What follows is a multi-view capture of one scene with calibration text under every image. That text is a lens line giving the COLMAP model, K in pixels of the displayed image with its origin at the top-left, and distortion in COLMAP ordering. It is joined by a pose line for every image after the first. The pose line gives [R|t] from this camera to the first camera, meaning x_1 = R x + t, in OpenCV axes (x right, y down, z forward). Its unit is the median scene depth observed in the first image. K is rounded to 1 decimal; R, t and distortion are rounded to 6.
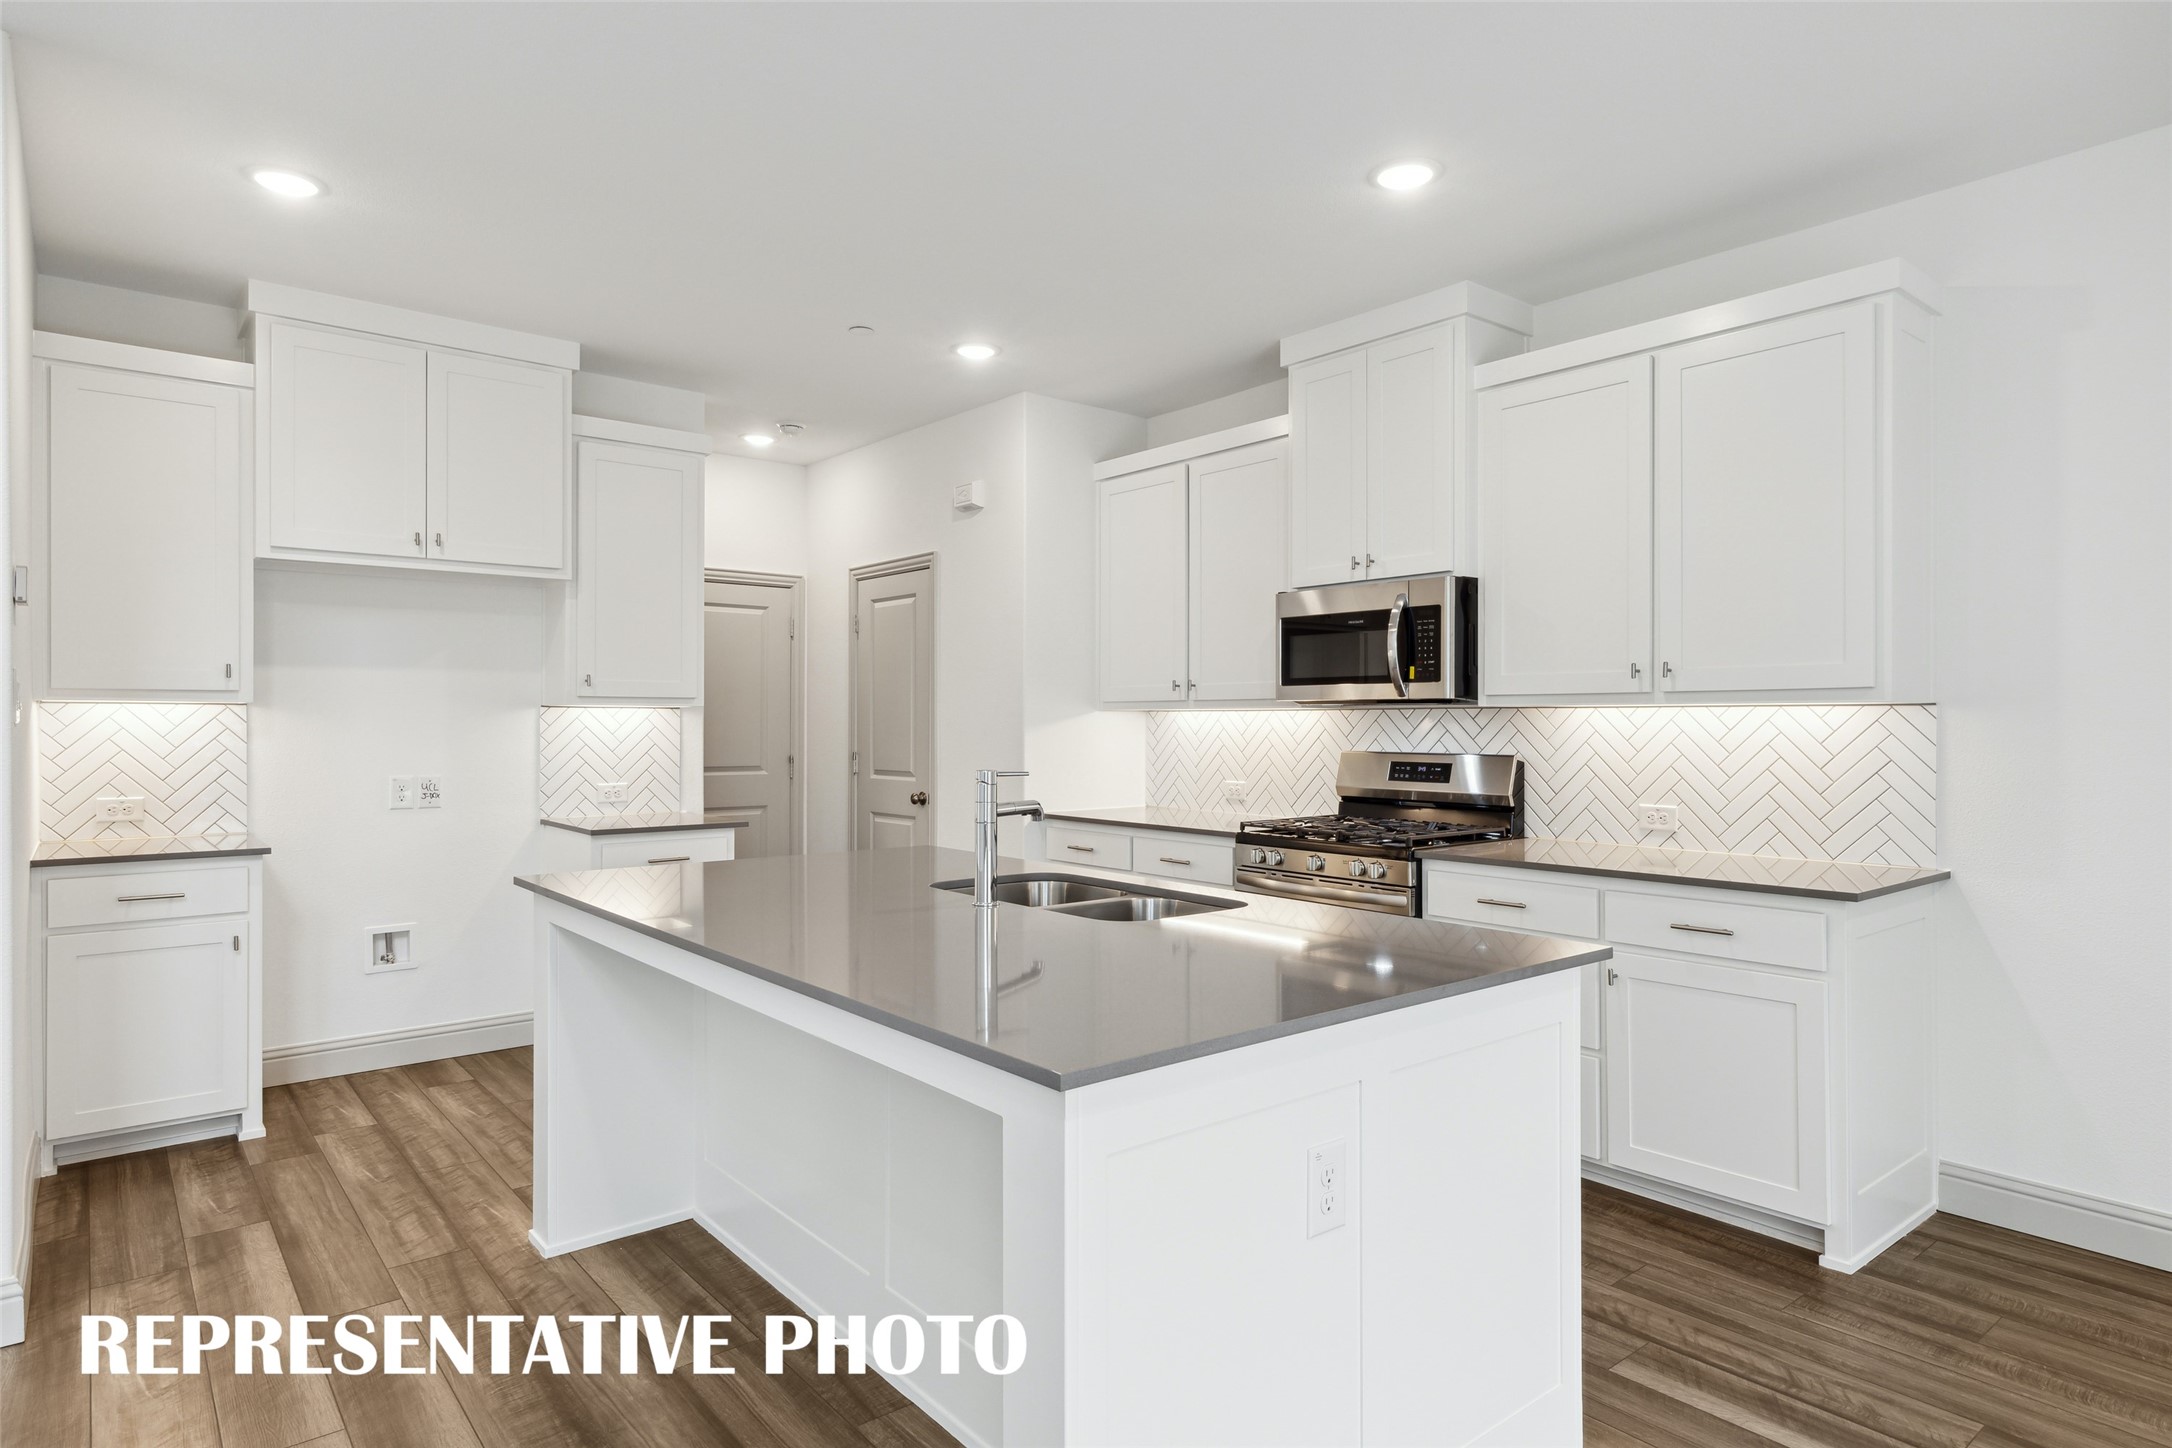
lens RADIAL K [[1213.3, 0, 1110.6], [0, 1213.3, 721.6], [0, 0, 1]] dist [0.003150, 0.000324]
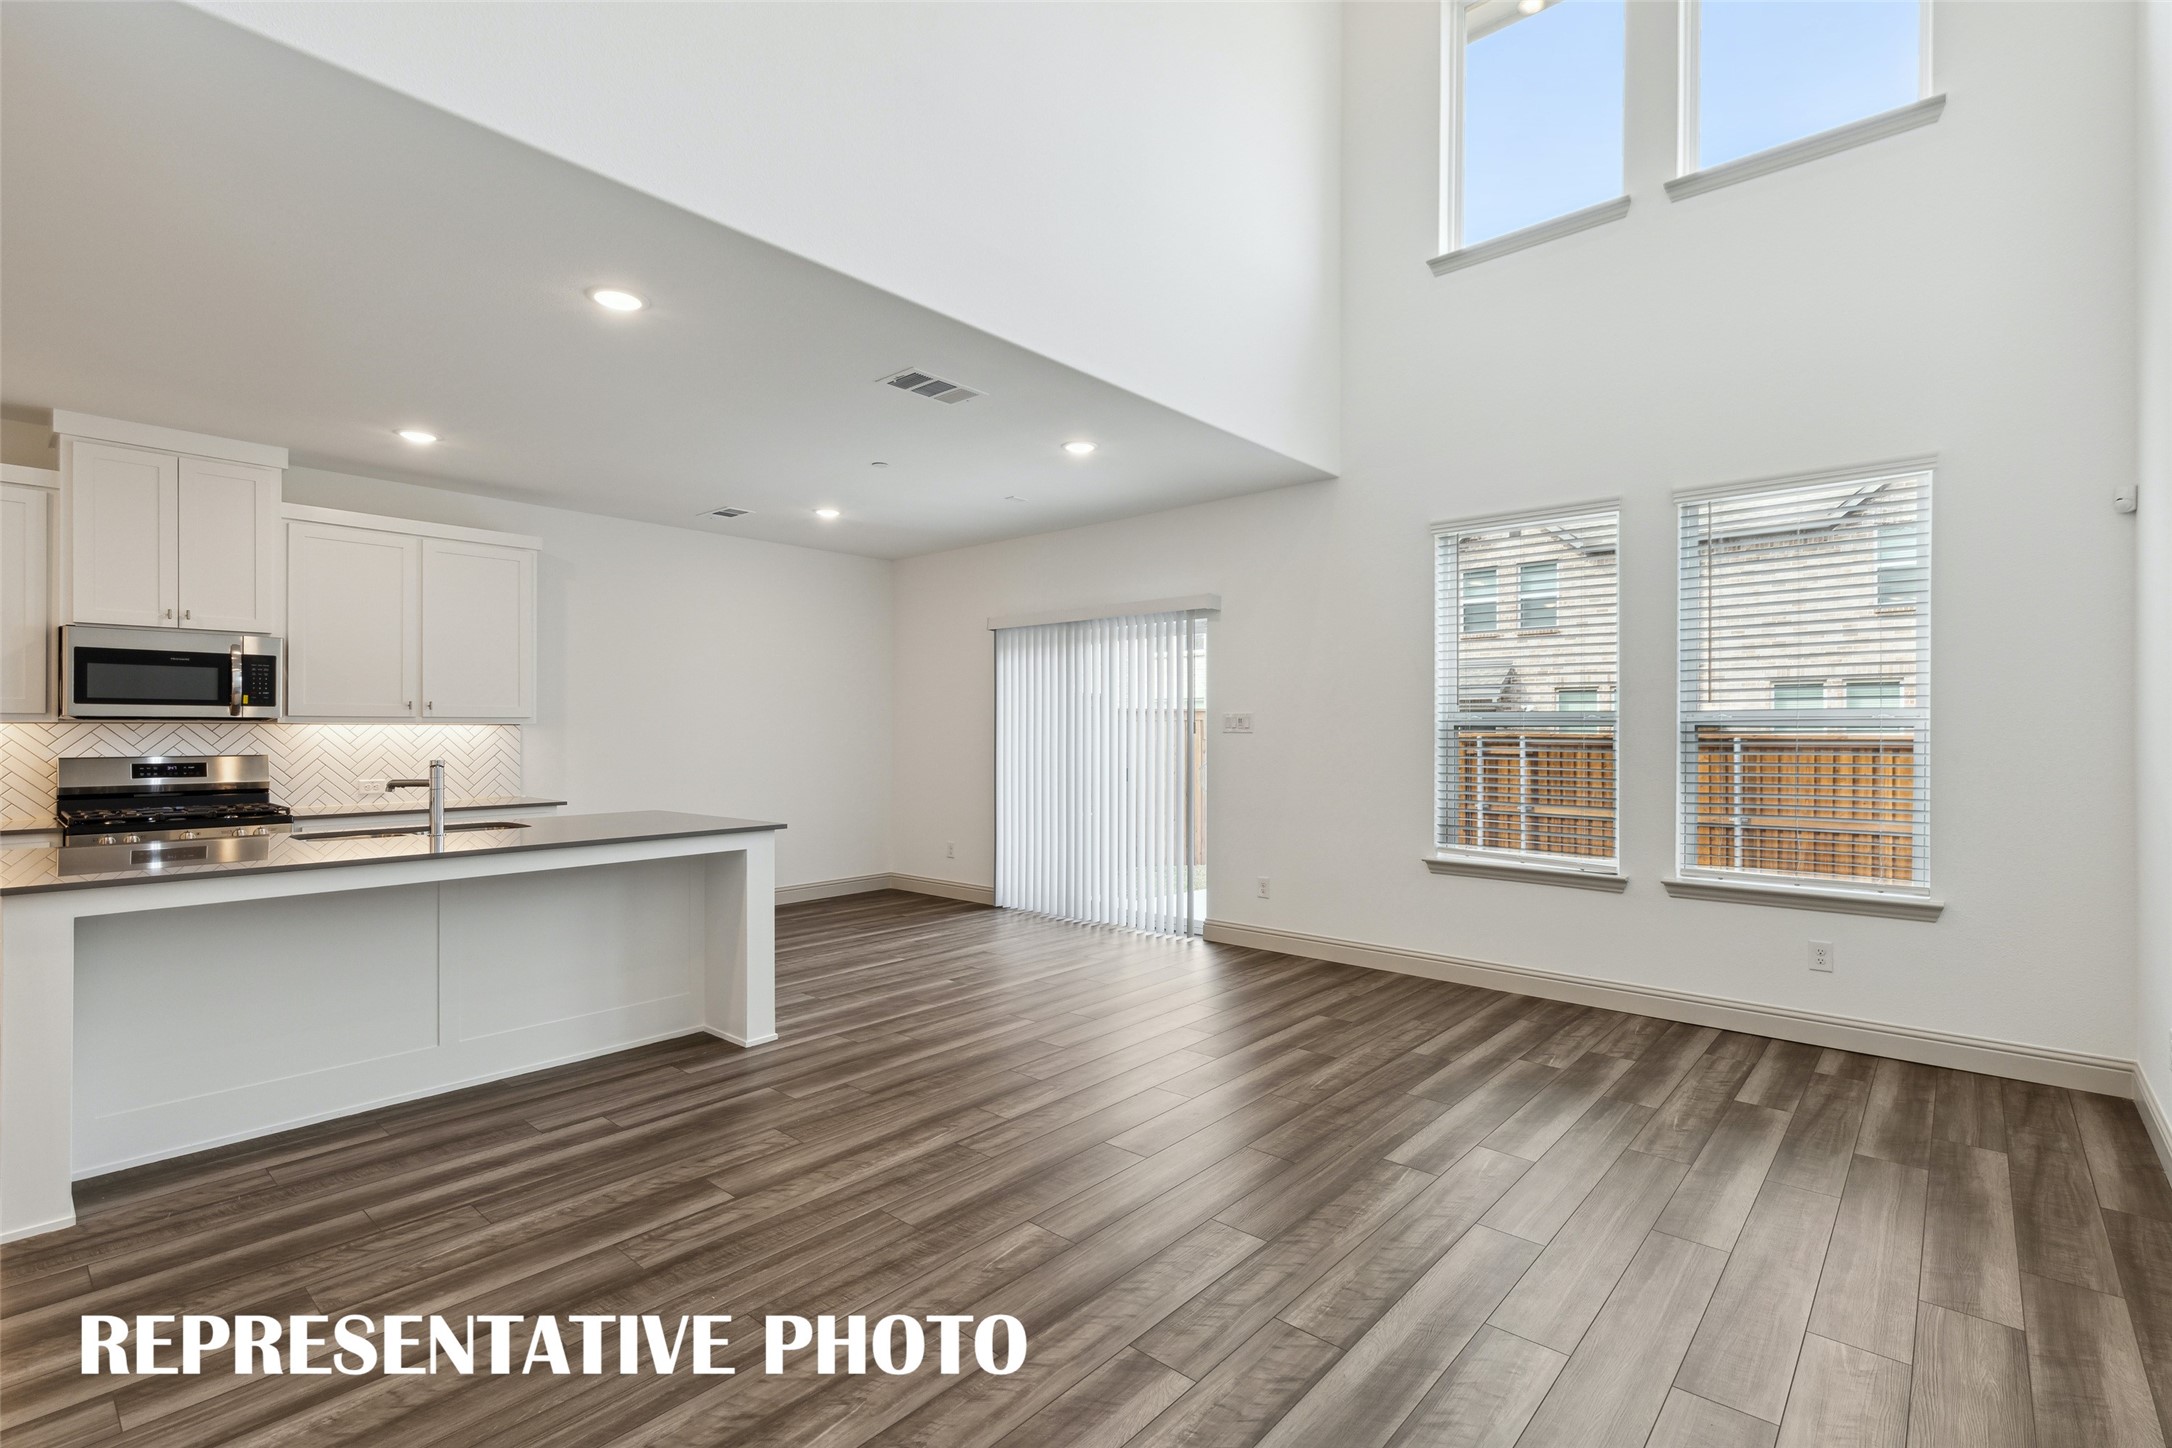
lens RADIAL K [[994.3, 0, 1101.2], [0, 994.3, 724.9], [0, 0, 1]] dist [0.010999, -0.000383]
pose [[-0.158693, 0.006195, 0.987309, -1.045803], [0.001411, 0.999981, -0.006047, -0.000641], [-0.987327, 0.000434, -0.158699, 0.162507]]
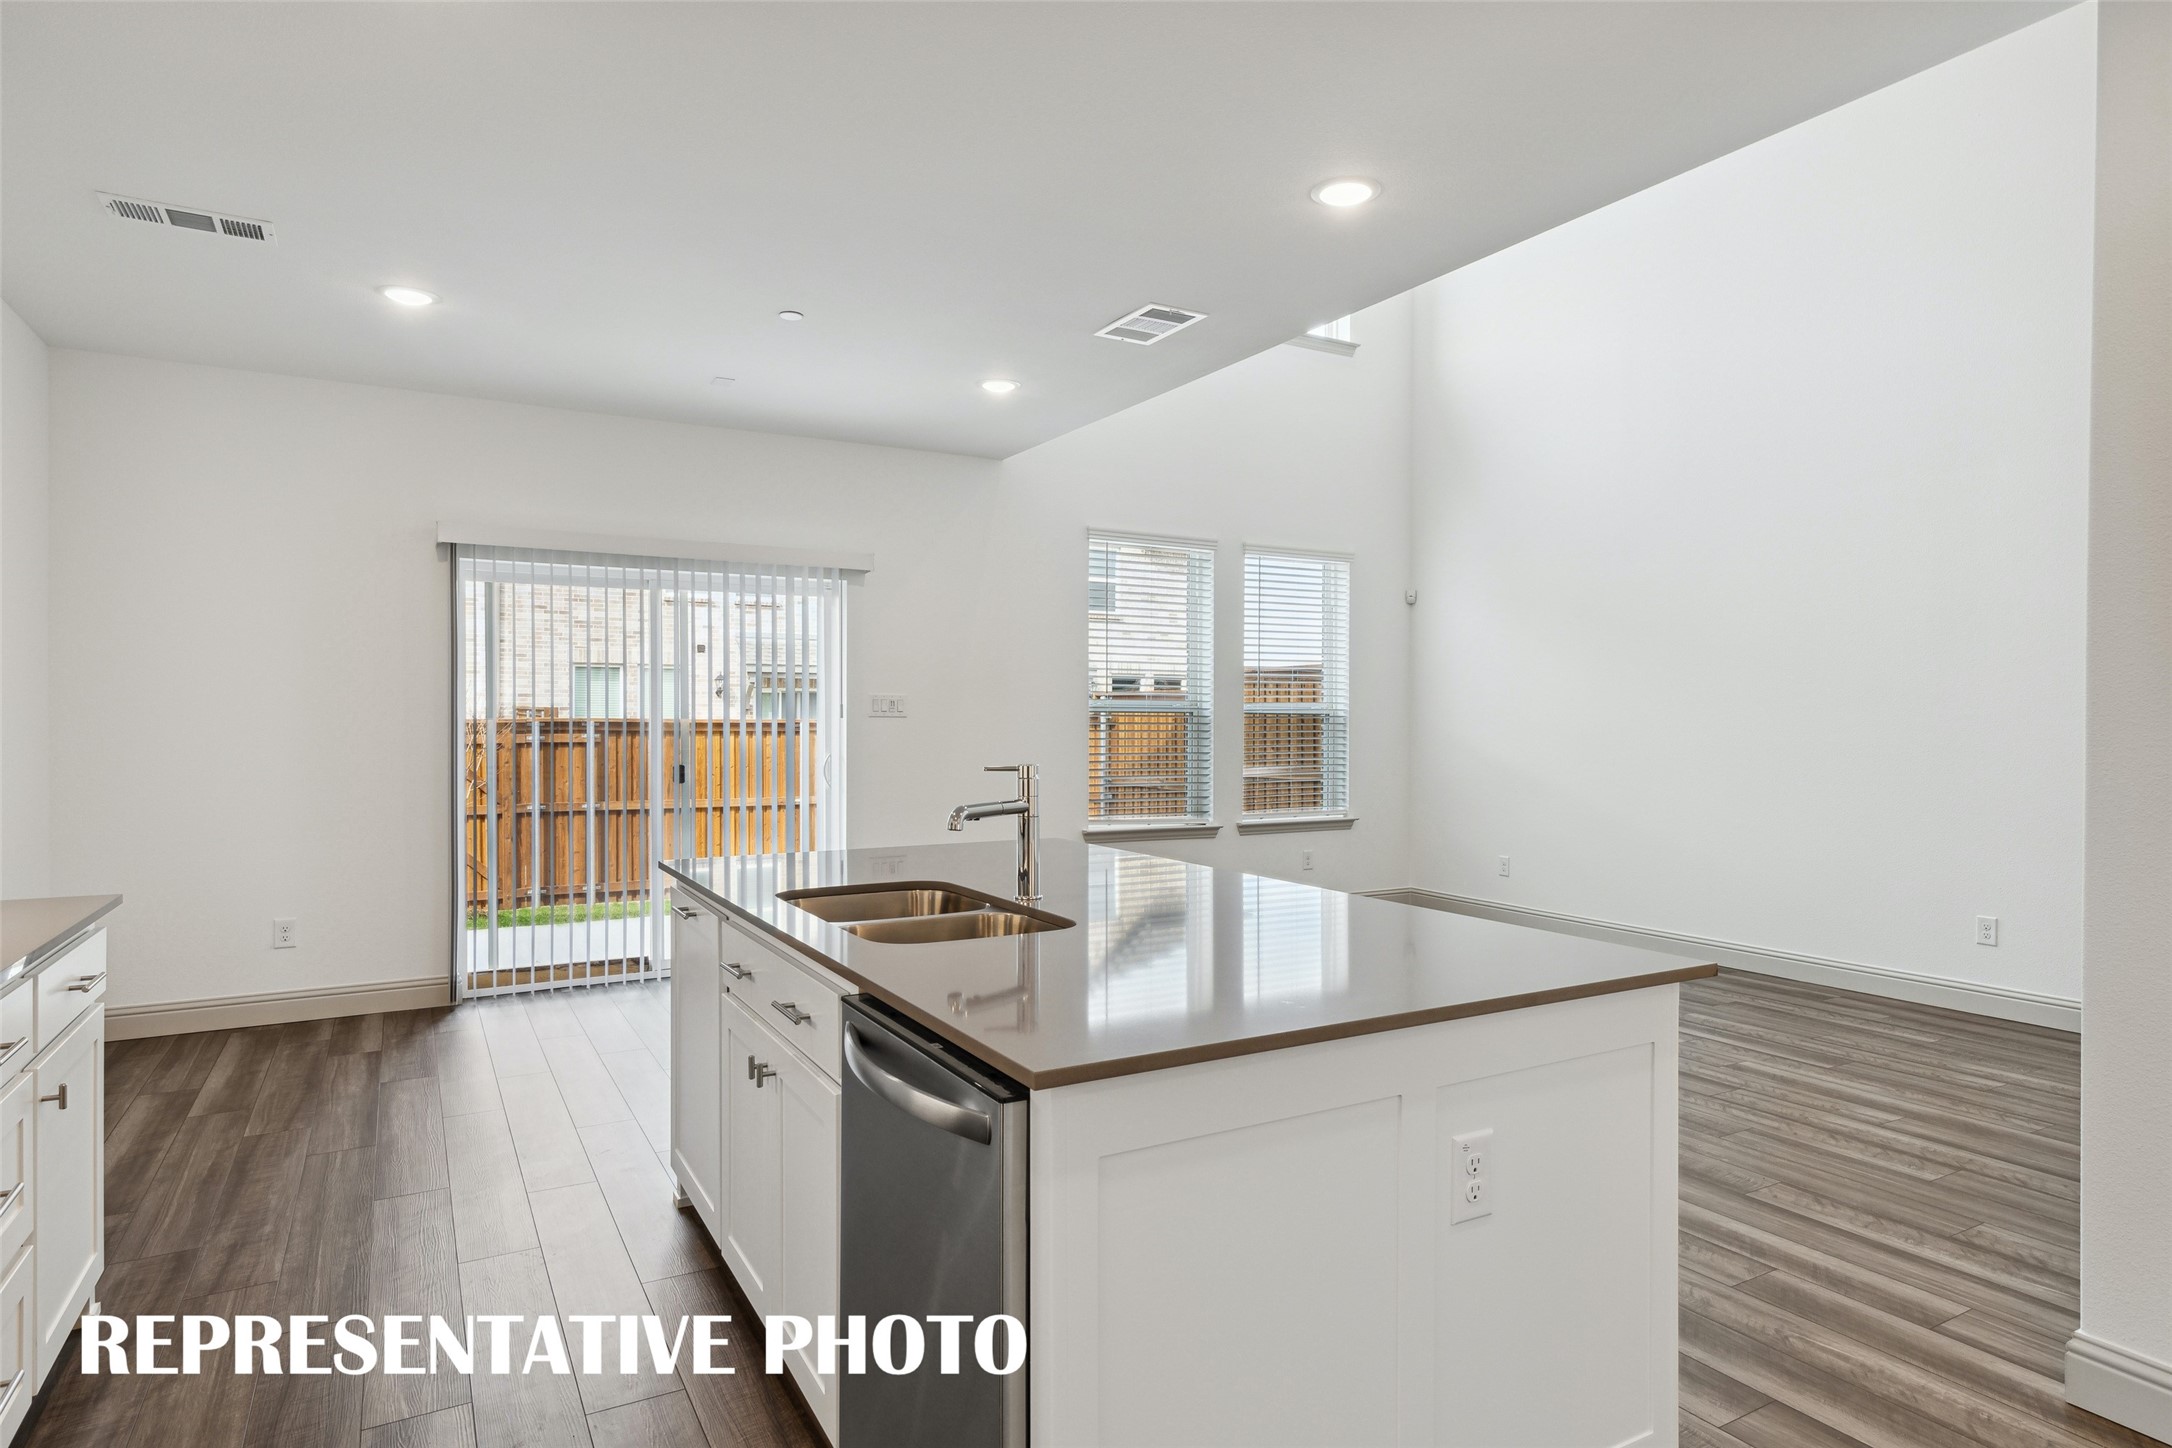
lens RADIAL K [[1213.3, 0, 1110.6], [0, 1213.3, 721.6], [0, 0, 1]] dist [0.003150, 0.000324]
pose [[-0.985226, -0.003462, 0.171226, -0.207511], [-0.002593, 0.999983, 0.005298, -0.001398], [-0.171241, 0.004776, -0.985218, 1.210944]]
